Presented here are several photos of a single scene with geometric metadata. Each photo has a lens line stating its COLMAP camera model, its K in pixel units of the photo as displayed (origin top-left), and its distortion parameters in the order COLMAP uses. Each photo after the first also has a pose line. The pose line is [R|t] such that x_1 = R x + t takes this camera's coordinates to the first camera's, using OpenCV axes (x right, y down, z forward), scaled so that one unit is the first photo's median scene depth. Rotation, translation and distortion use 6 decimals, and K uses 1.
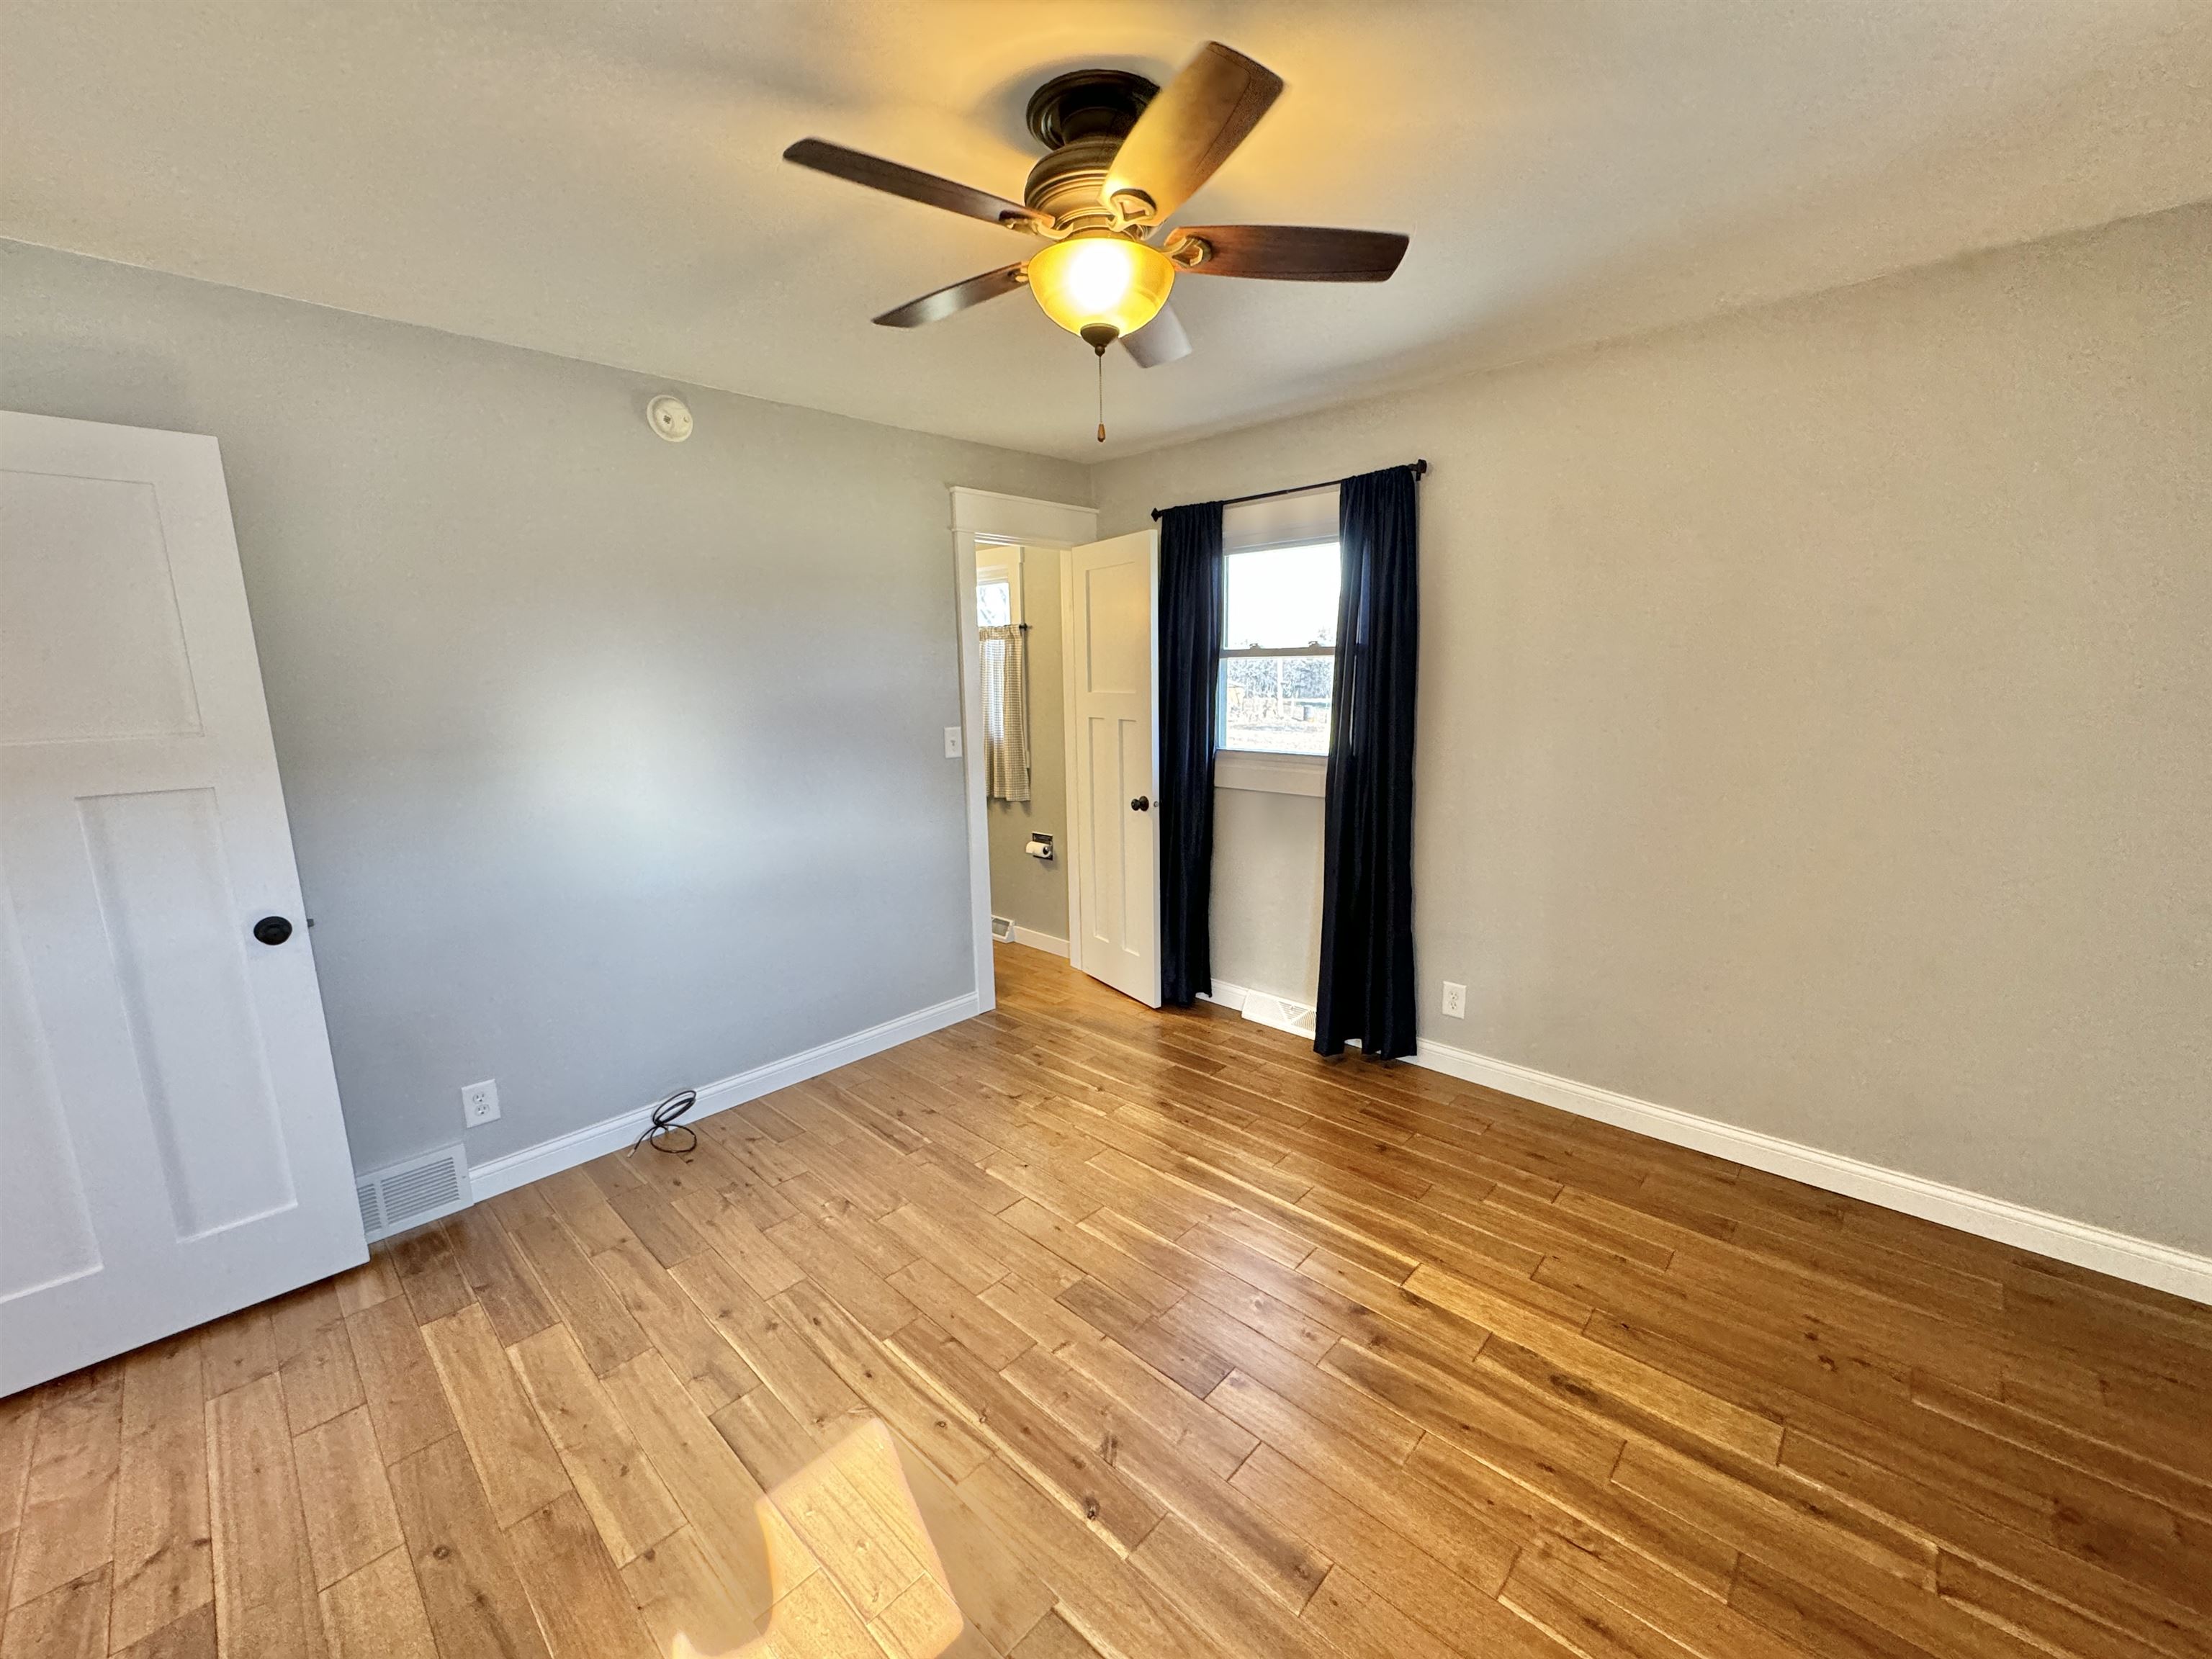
lens RADIAL K [[878.2, 0, 1106.0], [0, 878.2, 829.5], [0, 0, 1]] dist [-0.001548, 0.000668]
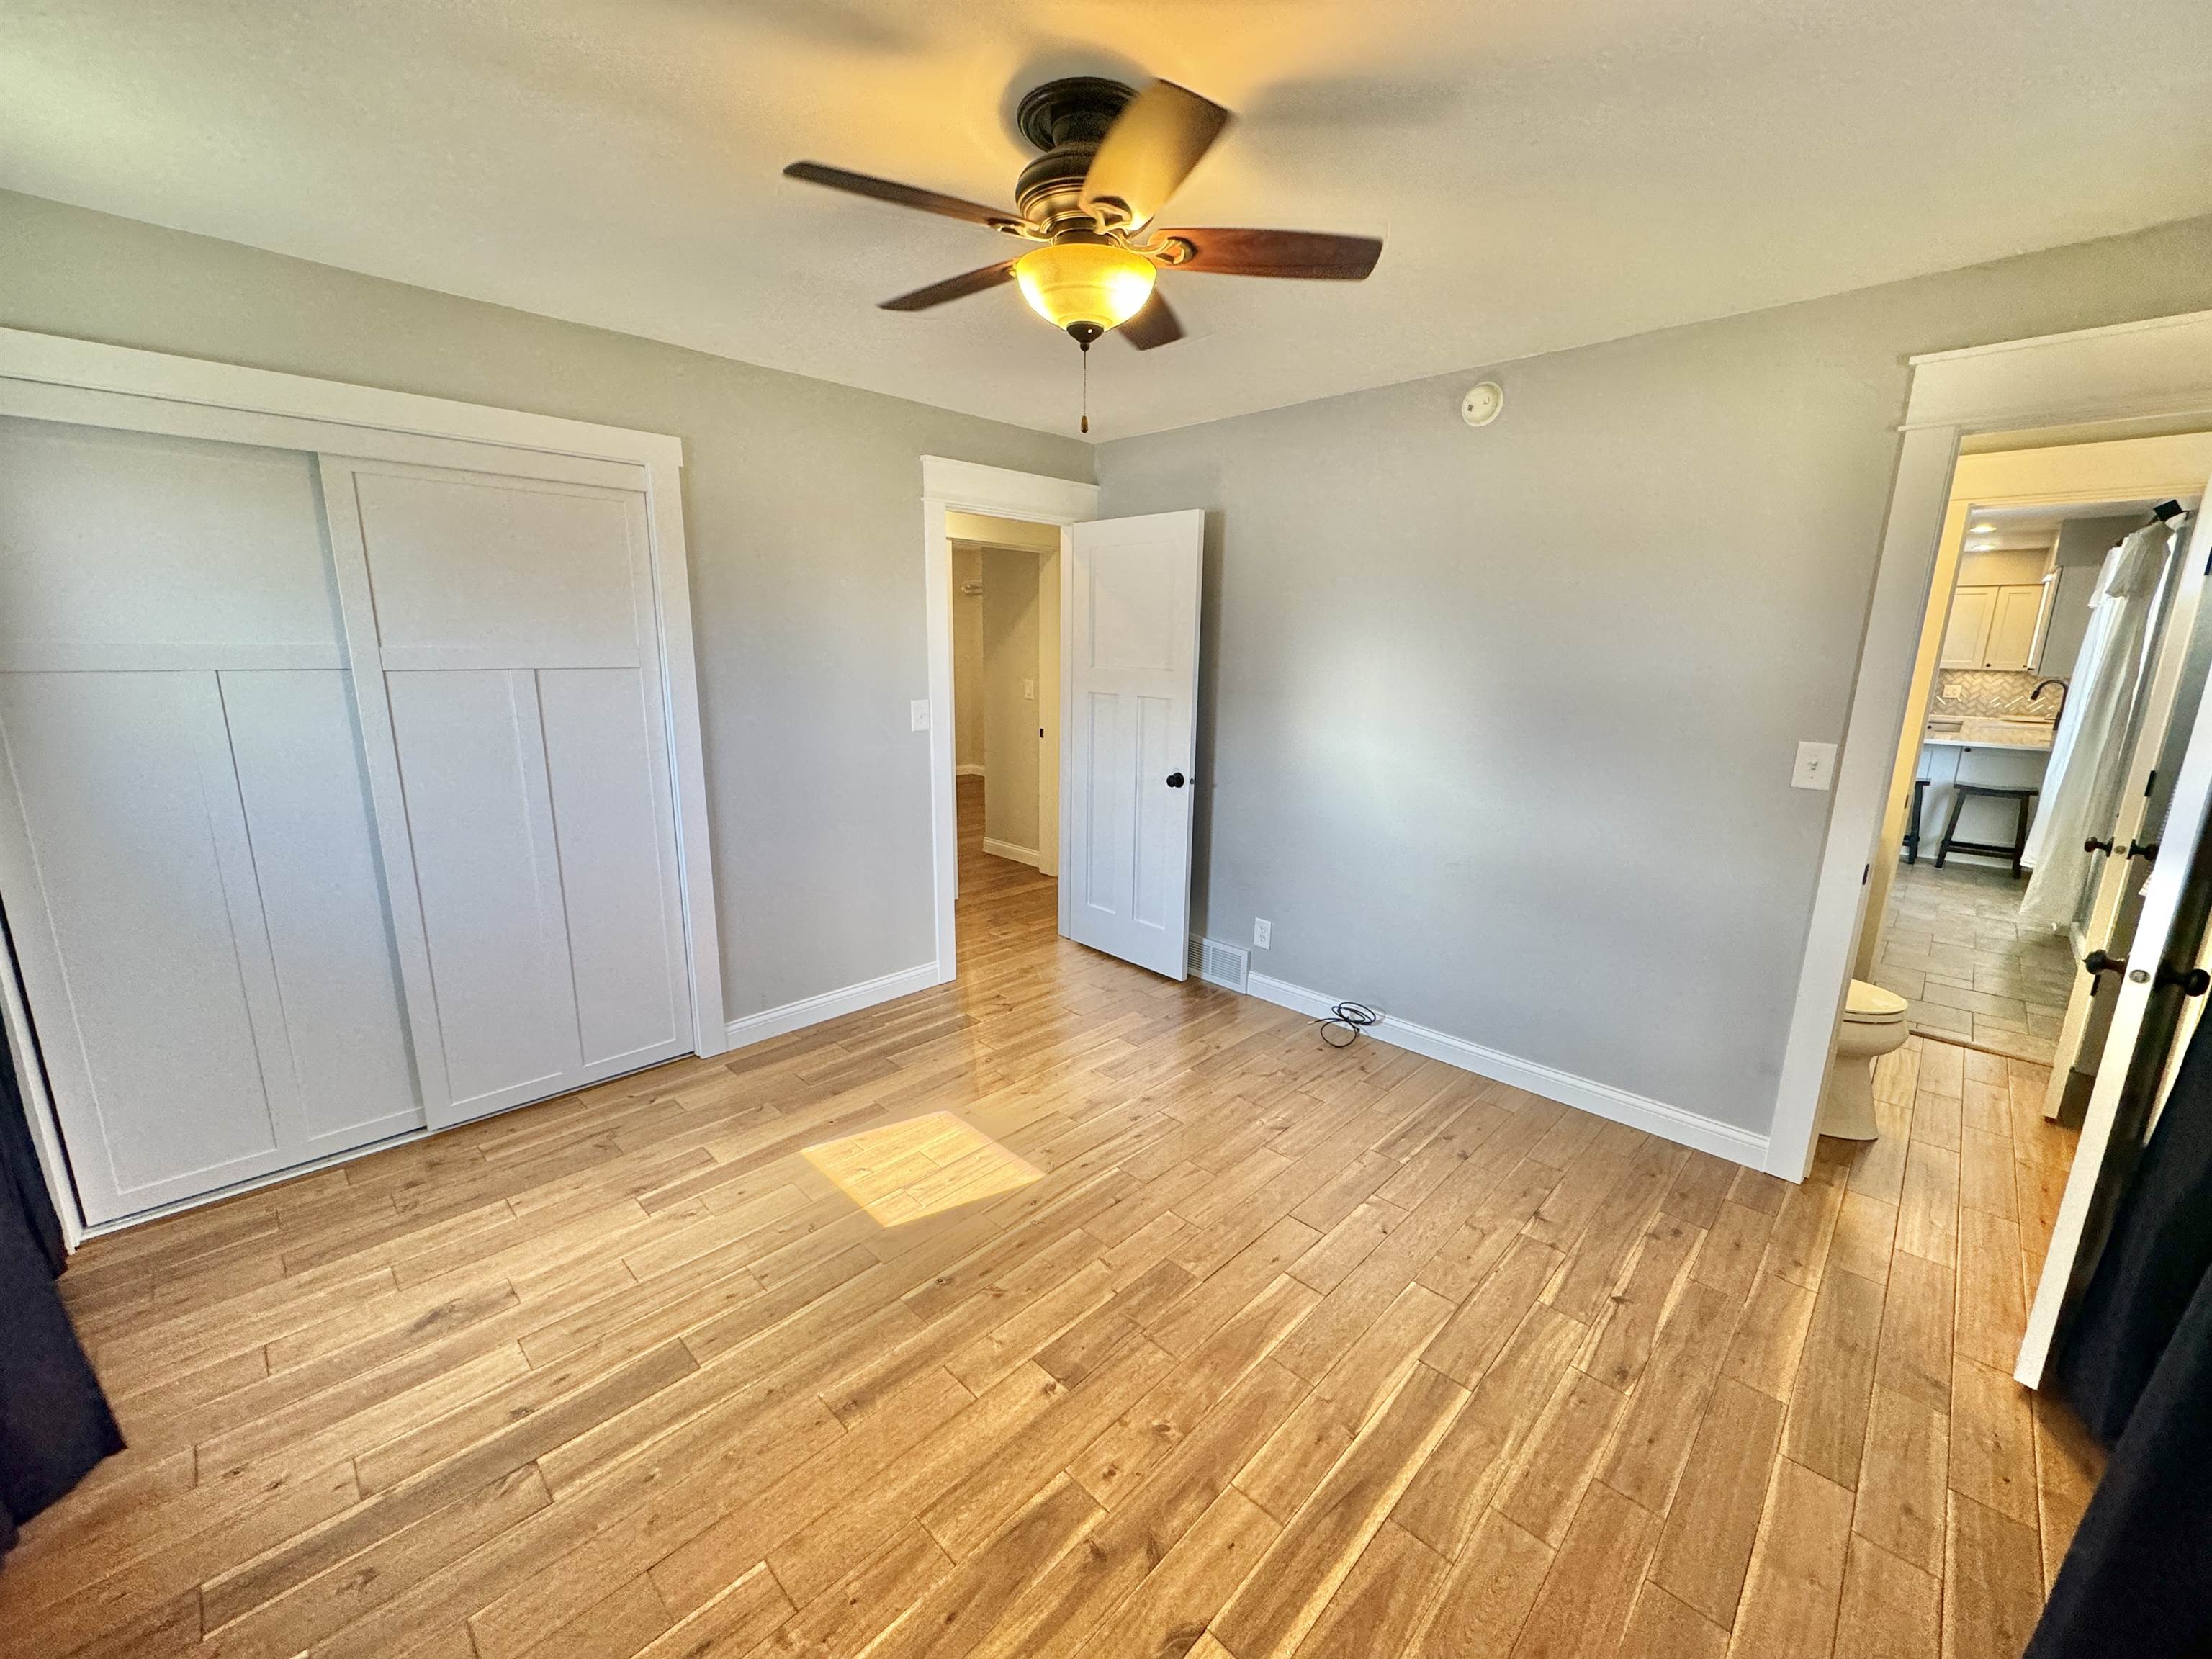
lens RADIAL K [[877.7, 0, 1107.2], [0, 877.7, 829.9], [0, 0, 1]] dist [-0.001015, -0.000176]
pose [[-0.018642, 0.229133, -0.973217, 0.808641], [-0.195874, 0.953687, 0.228287, -0.165219], [0.980452, 0.194884, 0.027102, 0.779506]]
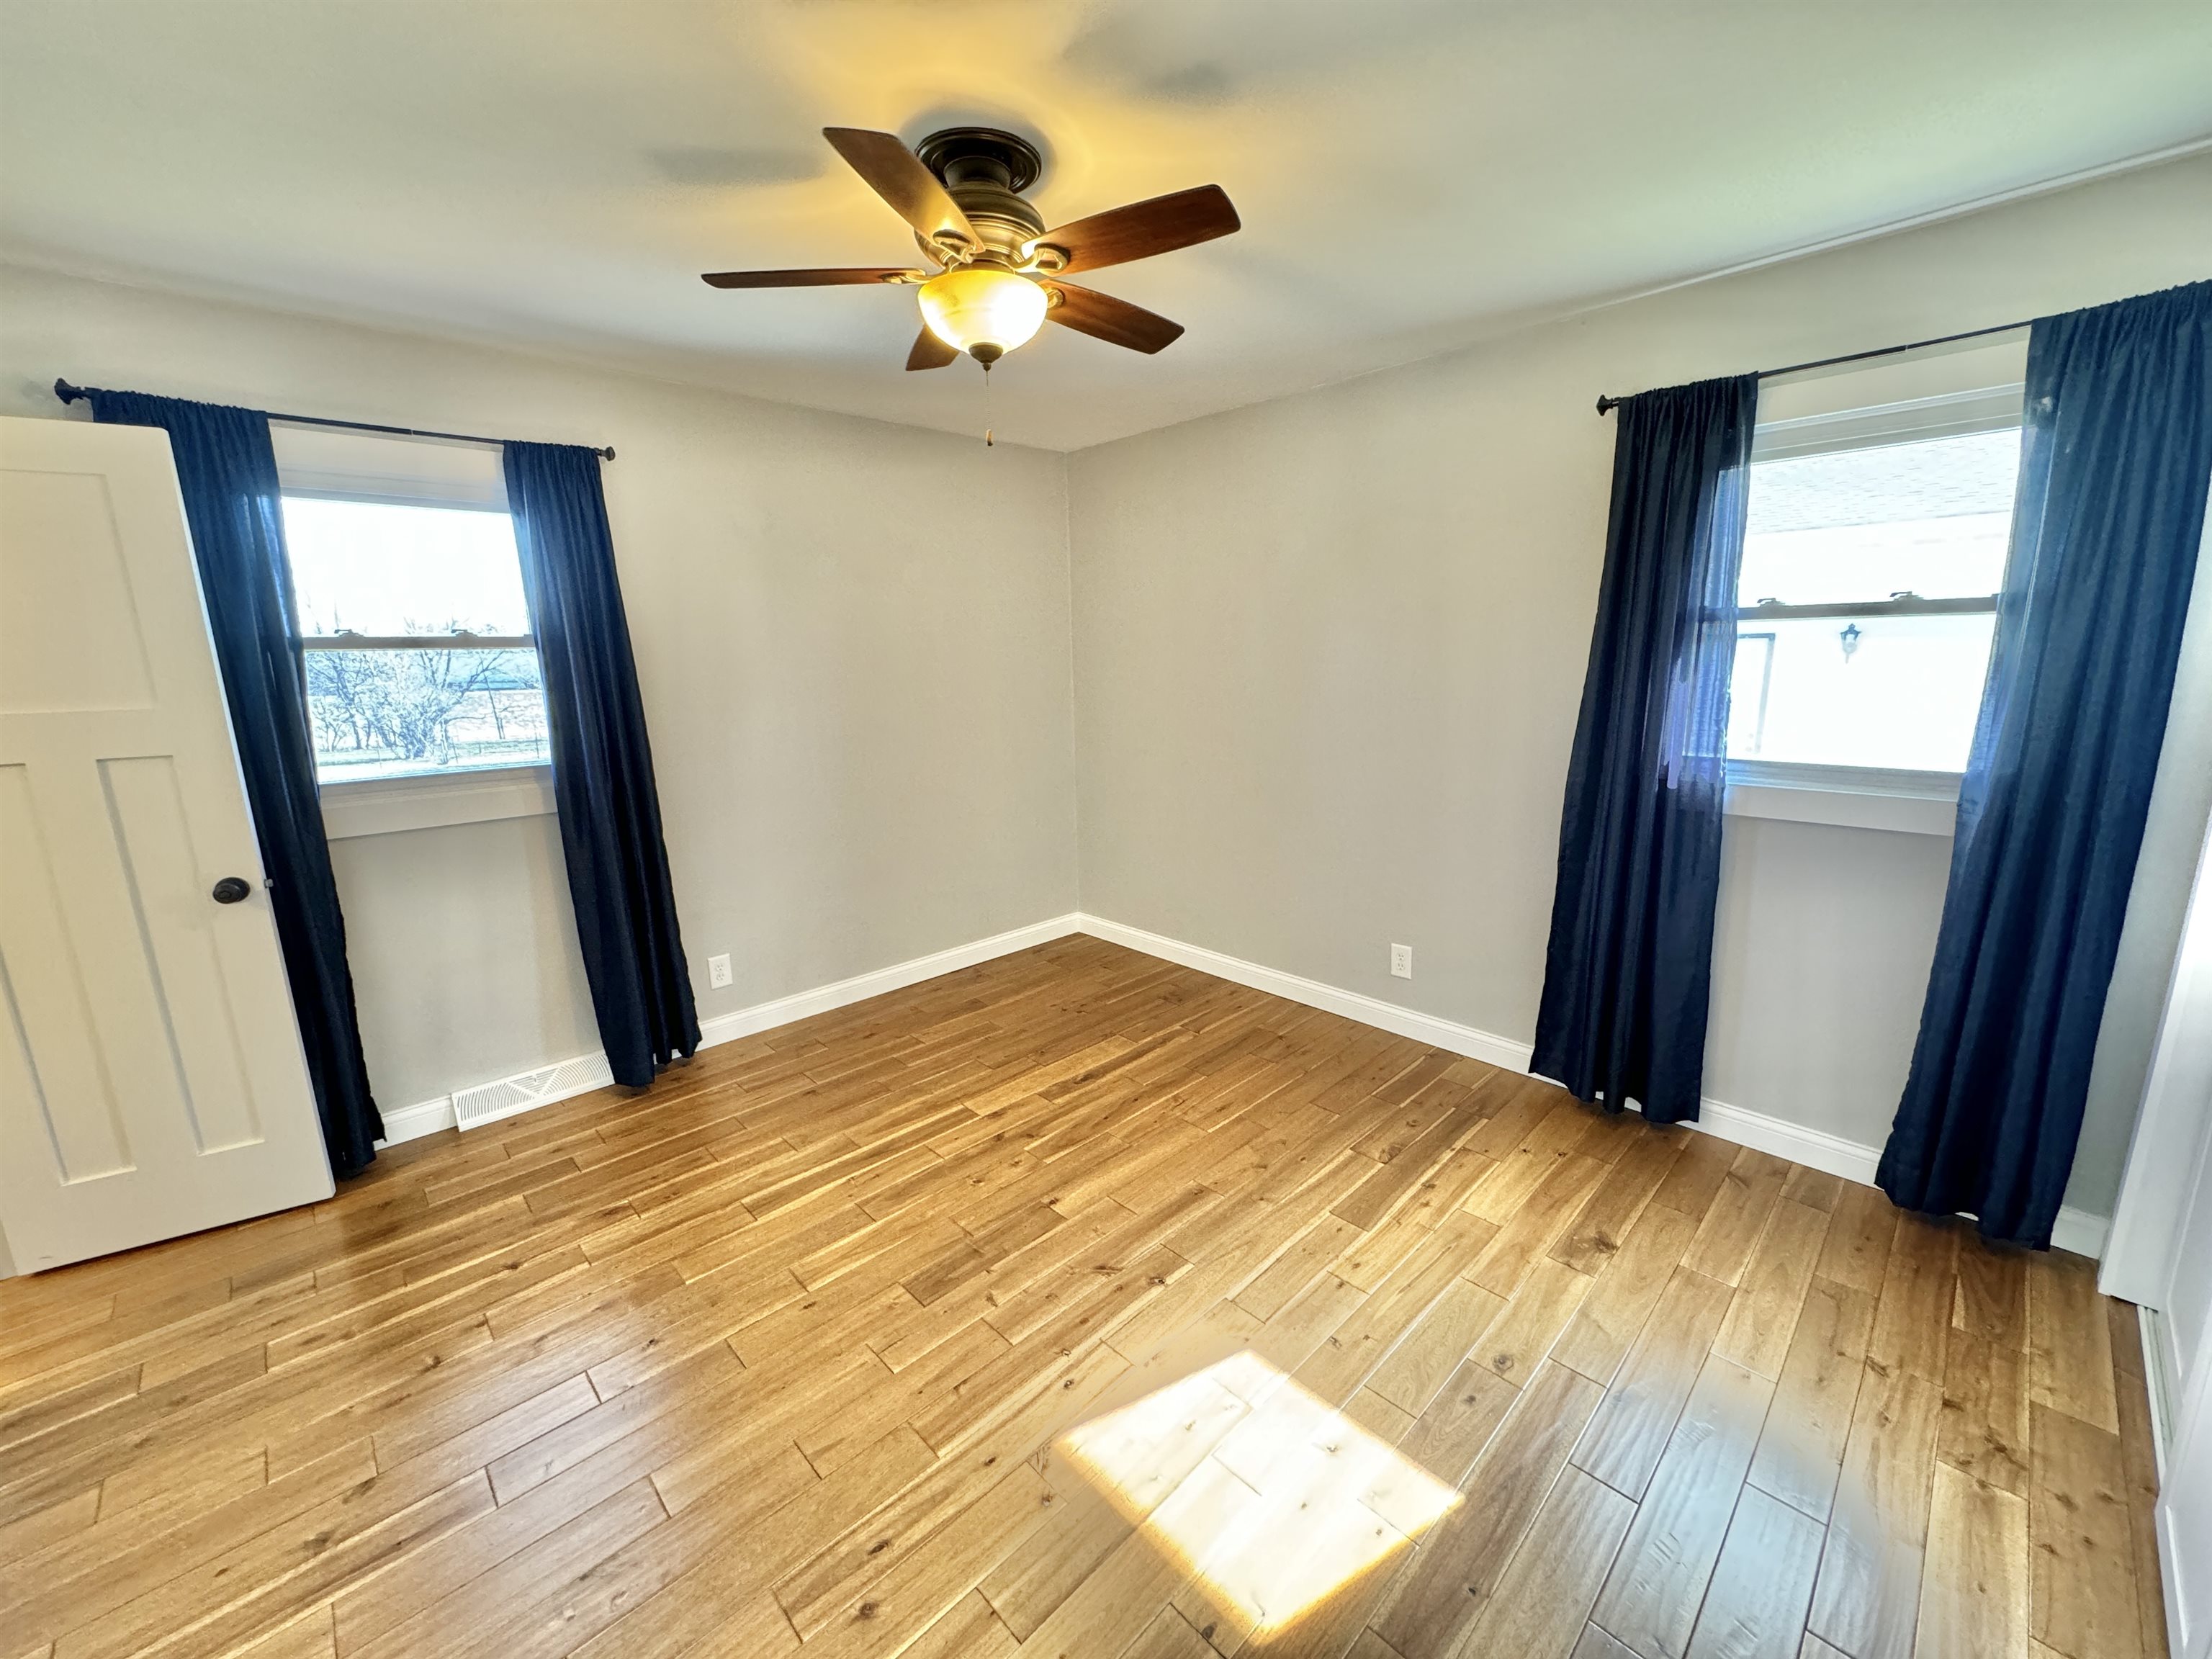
lens RADIAL K [[878.2, 0, 1106.0], [0, 878.2, 829.5], [0, 0, 1]] dist [-0.001548, 0.000668]
pose [[0.051573, -0.186432, 0.981113, -0.863931], [0.200241, 0.964400, 0.172730, -0.091084], [-0.978388, 0.187551, 0.087069, 0.604315]]
